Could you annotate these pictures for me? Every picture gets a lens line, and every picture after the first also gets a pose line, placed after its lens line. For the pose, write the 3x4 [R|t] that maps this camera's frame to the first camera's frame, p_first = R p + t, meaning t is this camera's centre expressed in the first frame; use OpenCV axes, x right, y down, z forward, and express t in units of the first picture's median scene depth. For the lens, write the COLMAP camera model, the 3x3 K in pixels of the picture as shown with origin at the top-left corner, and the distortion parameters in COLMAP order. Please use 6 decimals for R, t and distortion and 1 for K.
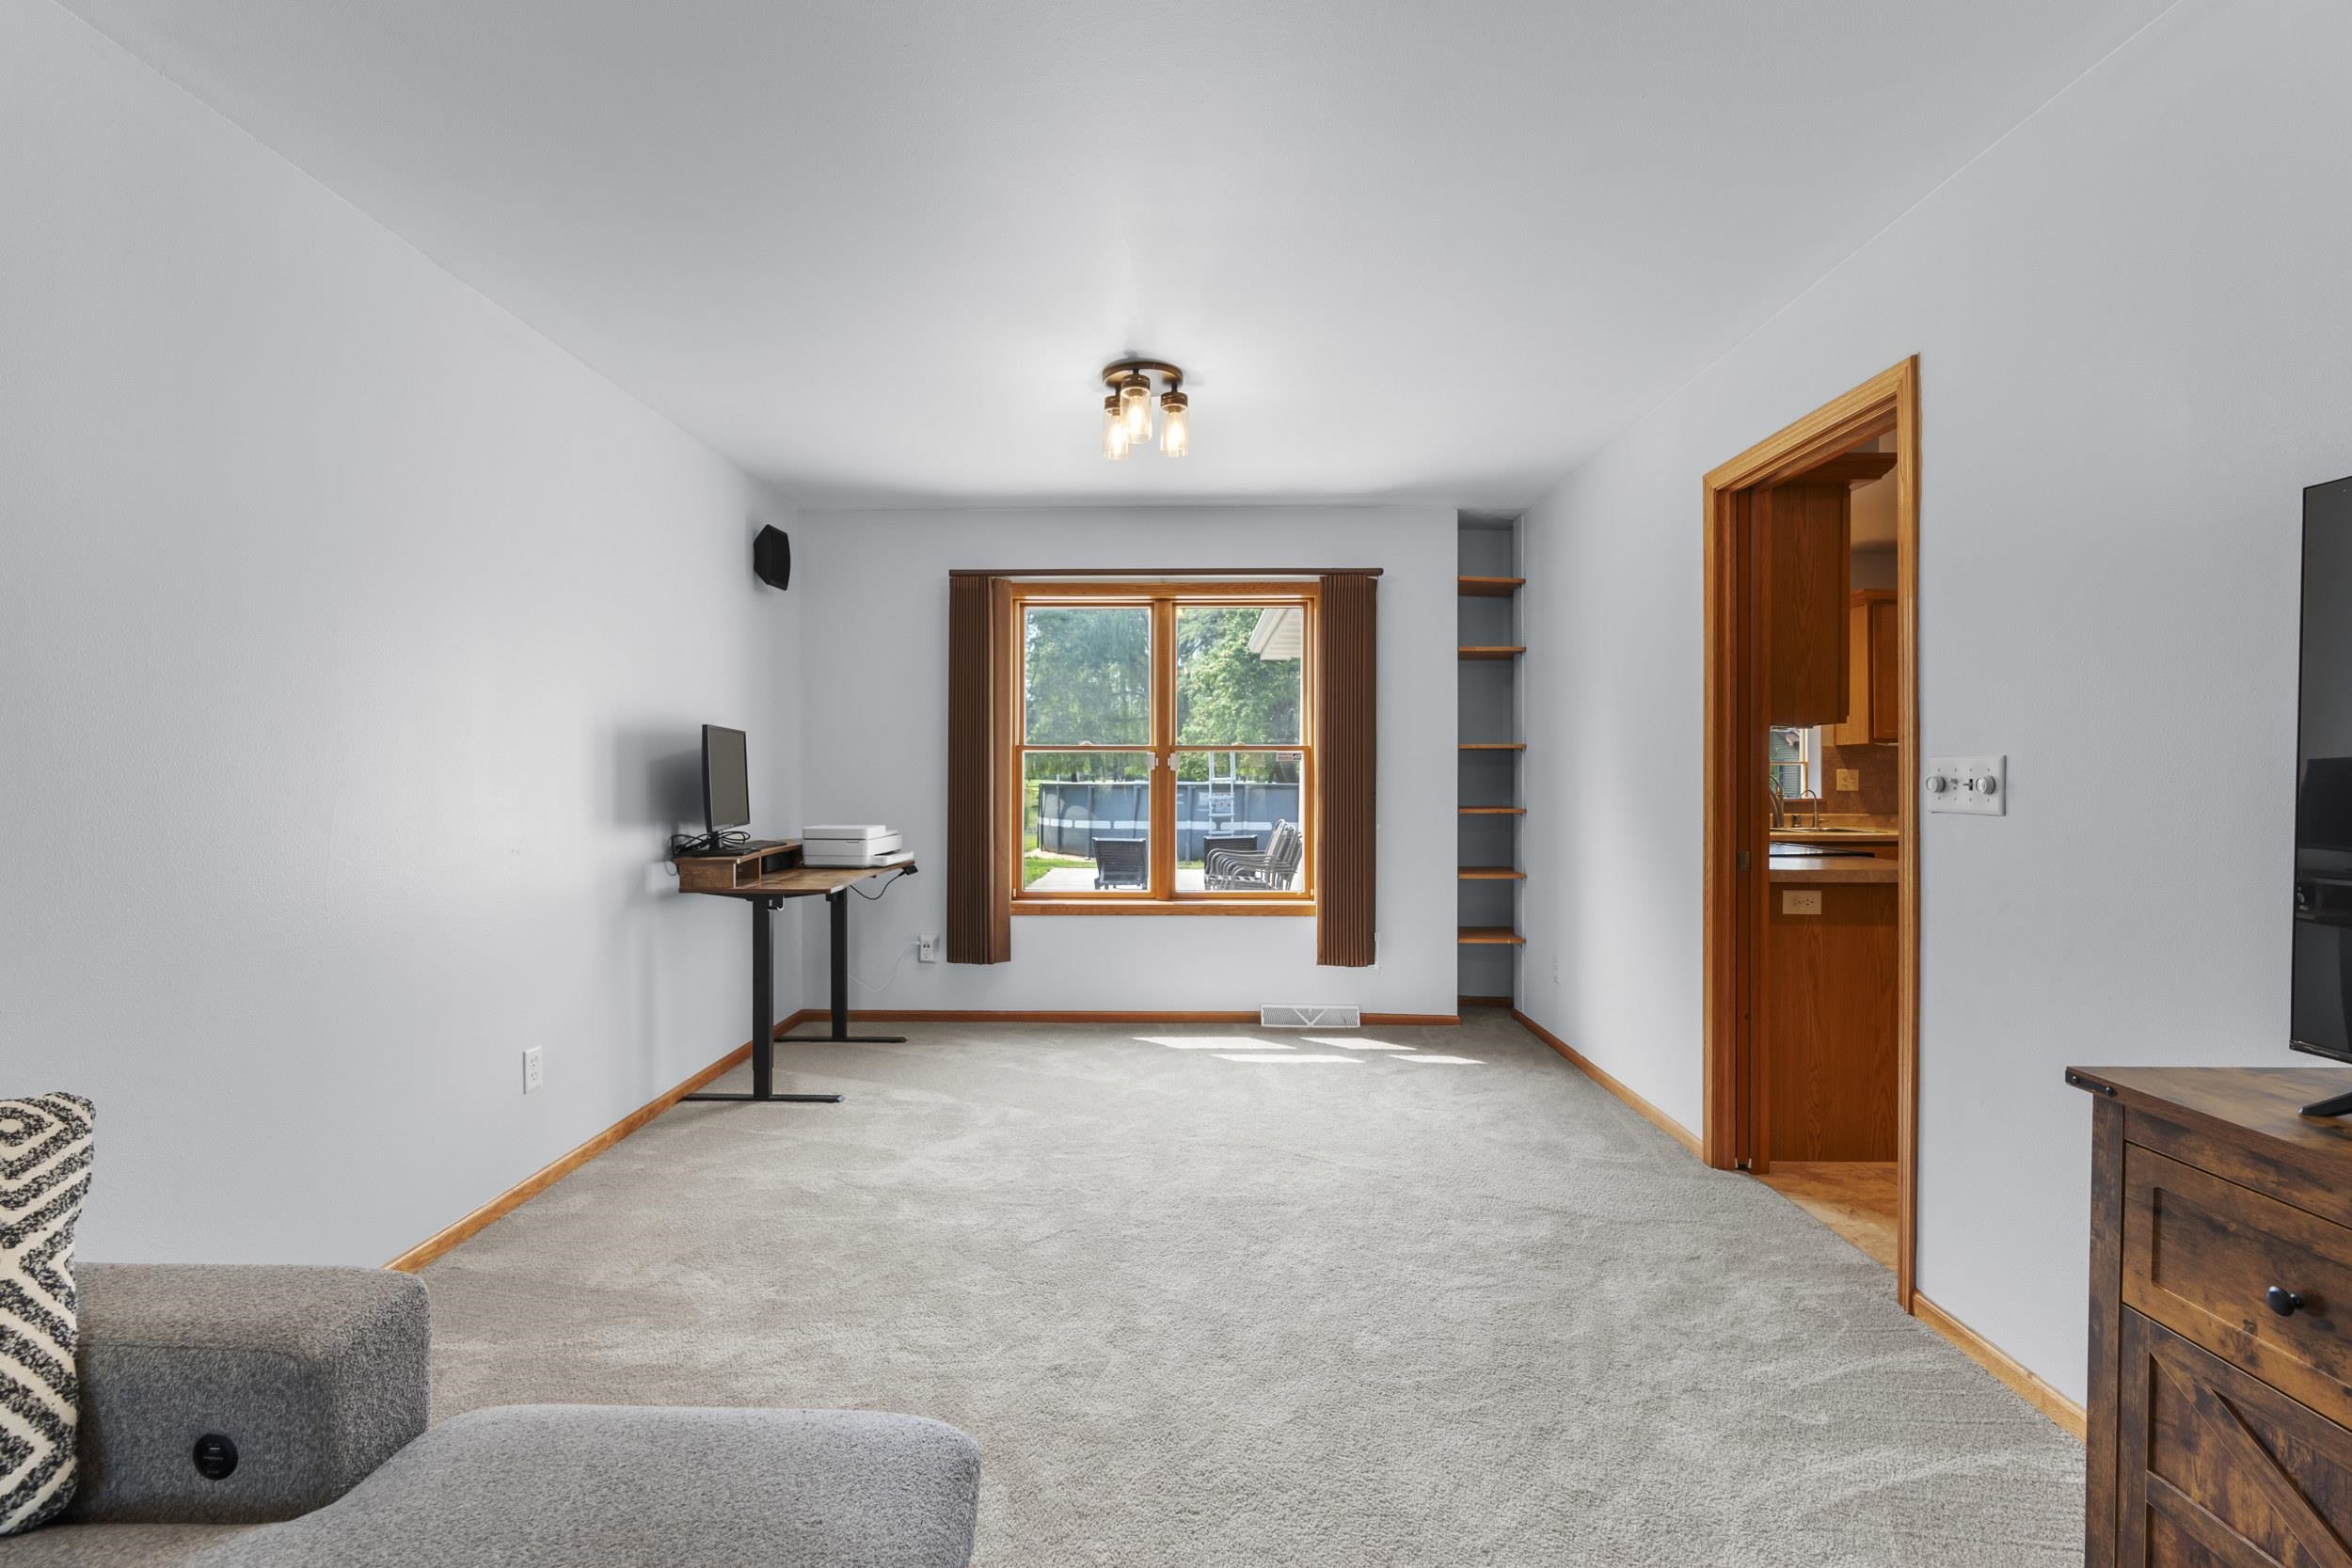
lens RADIAL K [[1065.0, 0, 1168.1], [0, 1065.0, 783.4], [0, 0, 1]] dist [-0.012651, 0.004096]
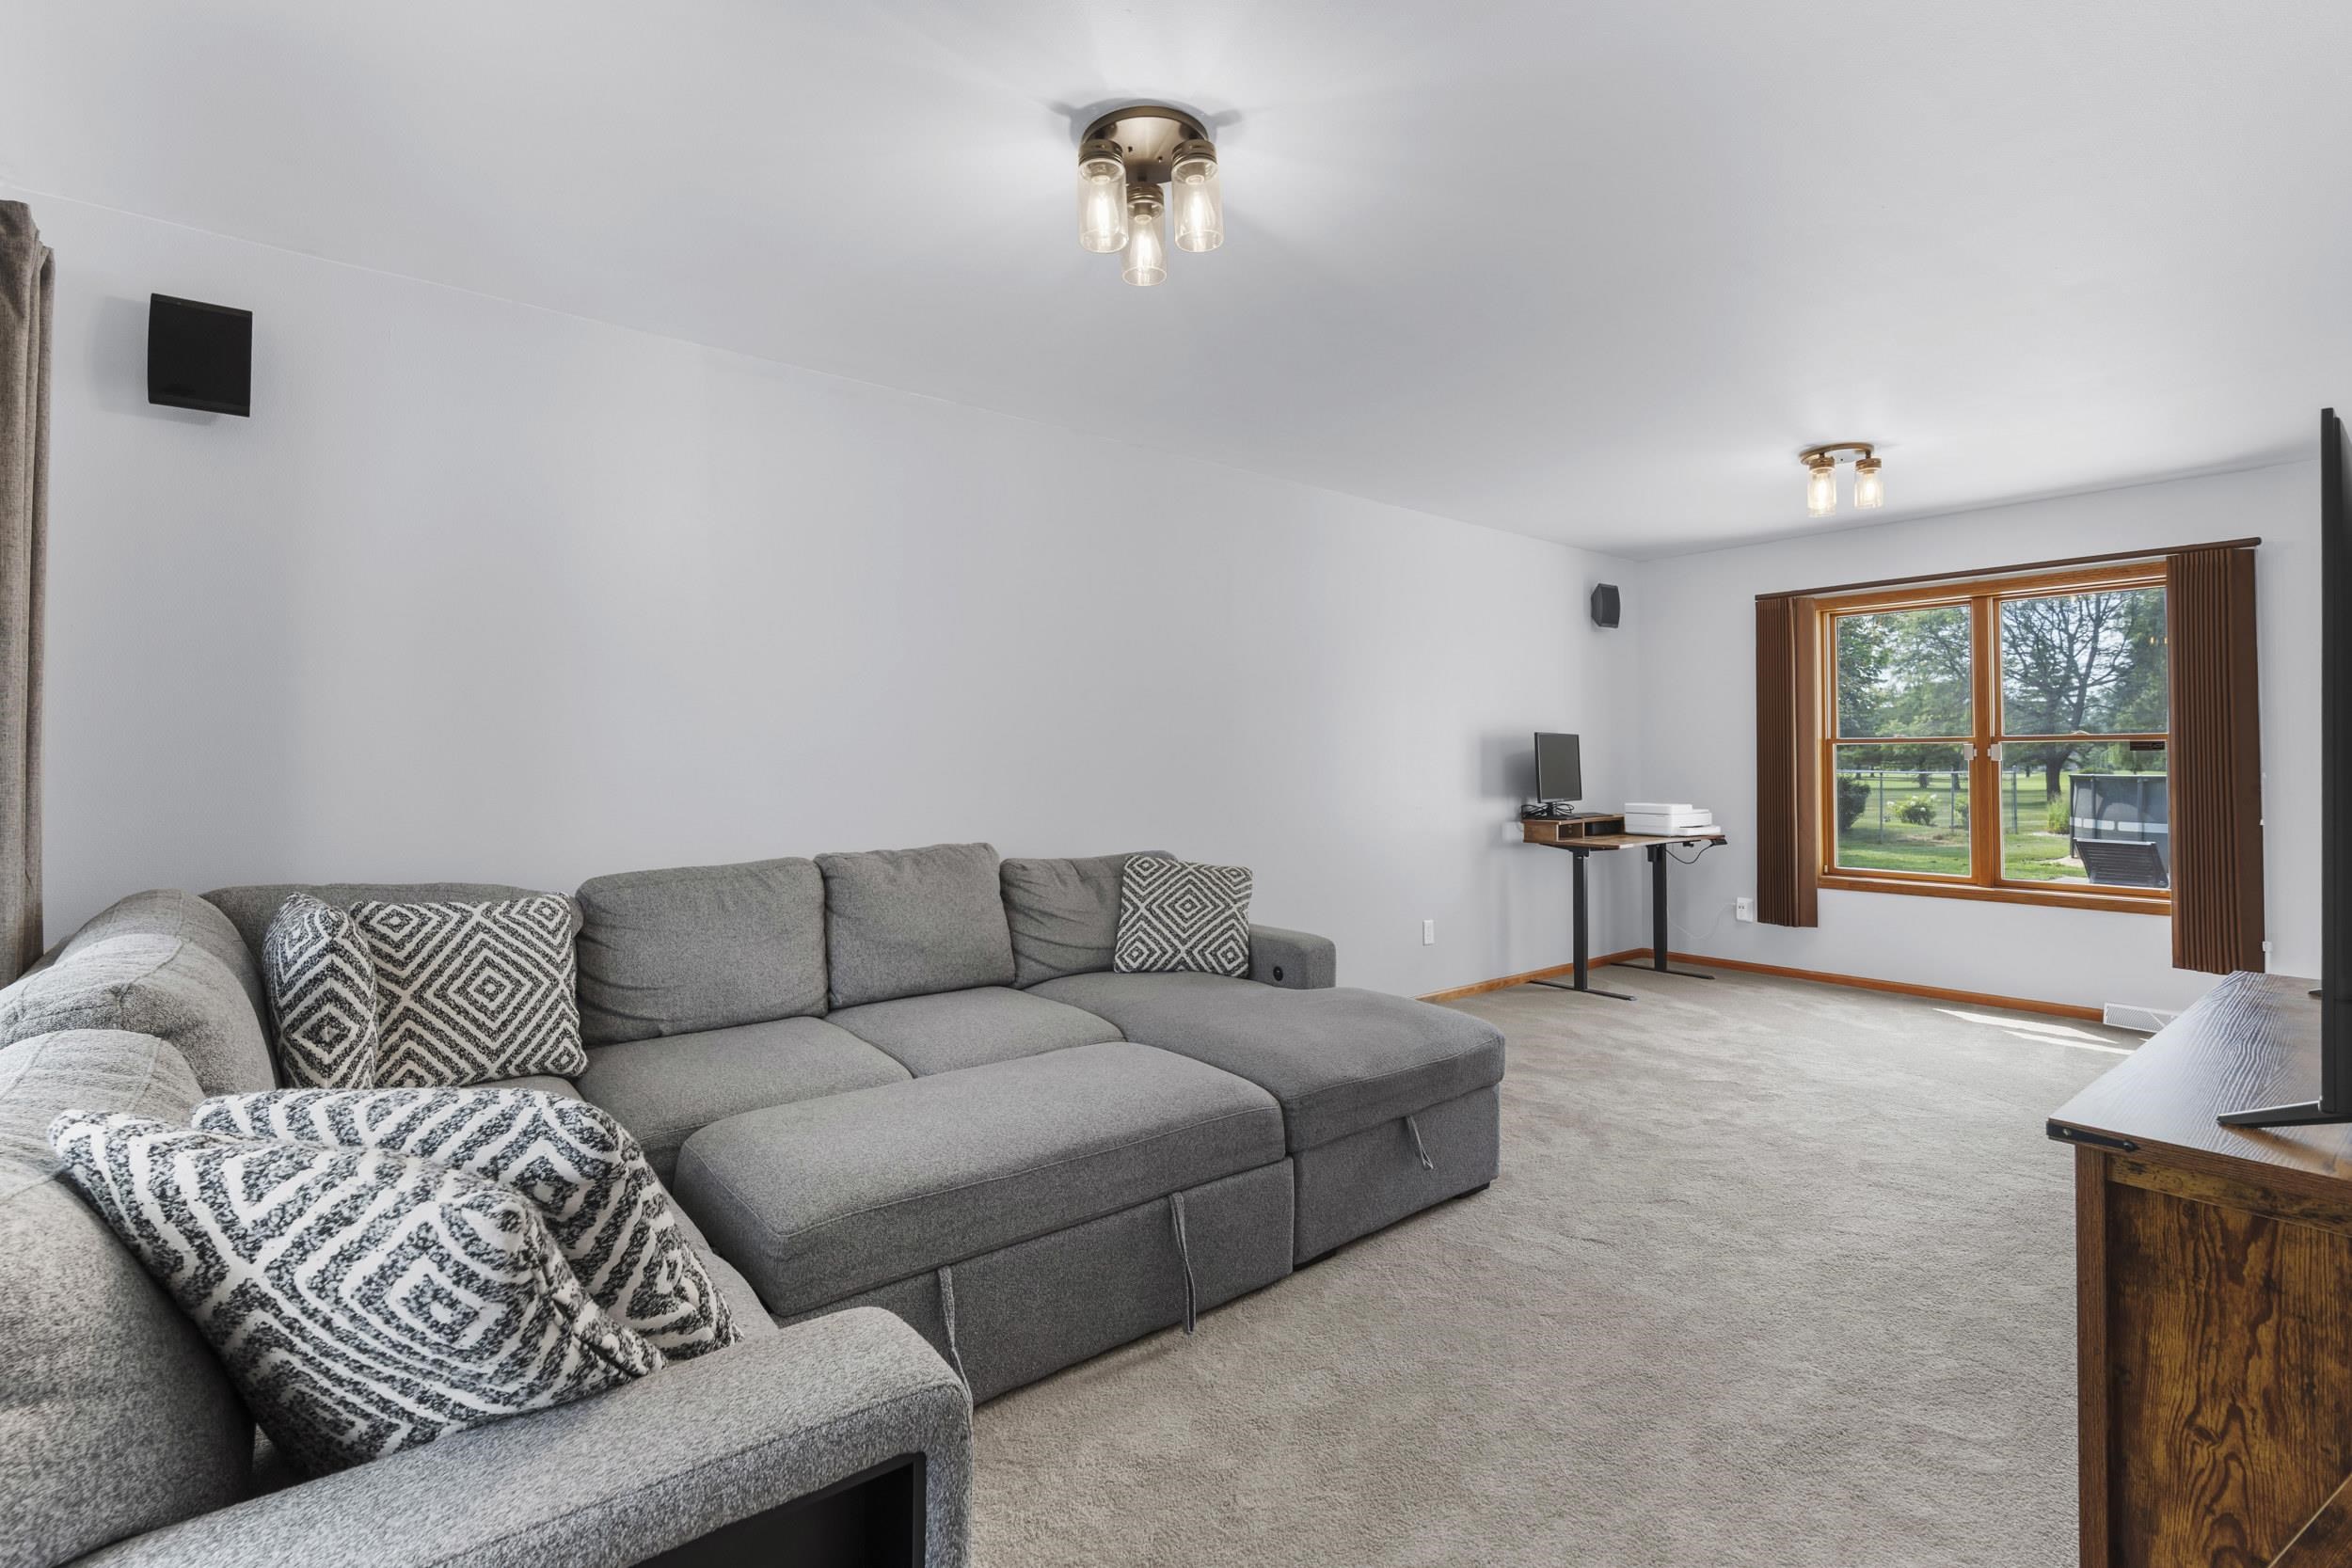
lens RADIAL K [[1156.8, 0, 1177.4], [0, 1156.8, 769.5], [0, 0, 1]] dist [-0.005331, 0.000297]
pose [[0.655594, 0.002883, -0.755108, 0.411500], [-0.006200, 0.999980, -0.001565, 0.003214], [0.755088, 0.005707, 0.655599, -0.409635]]
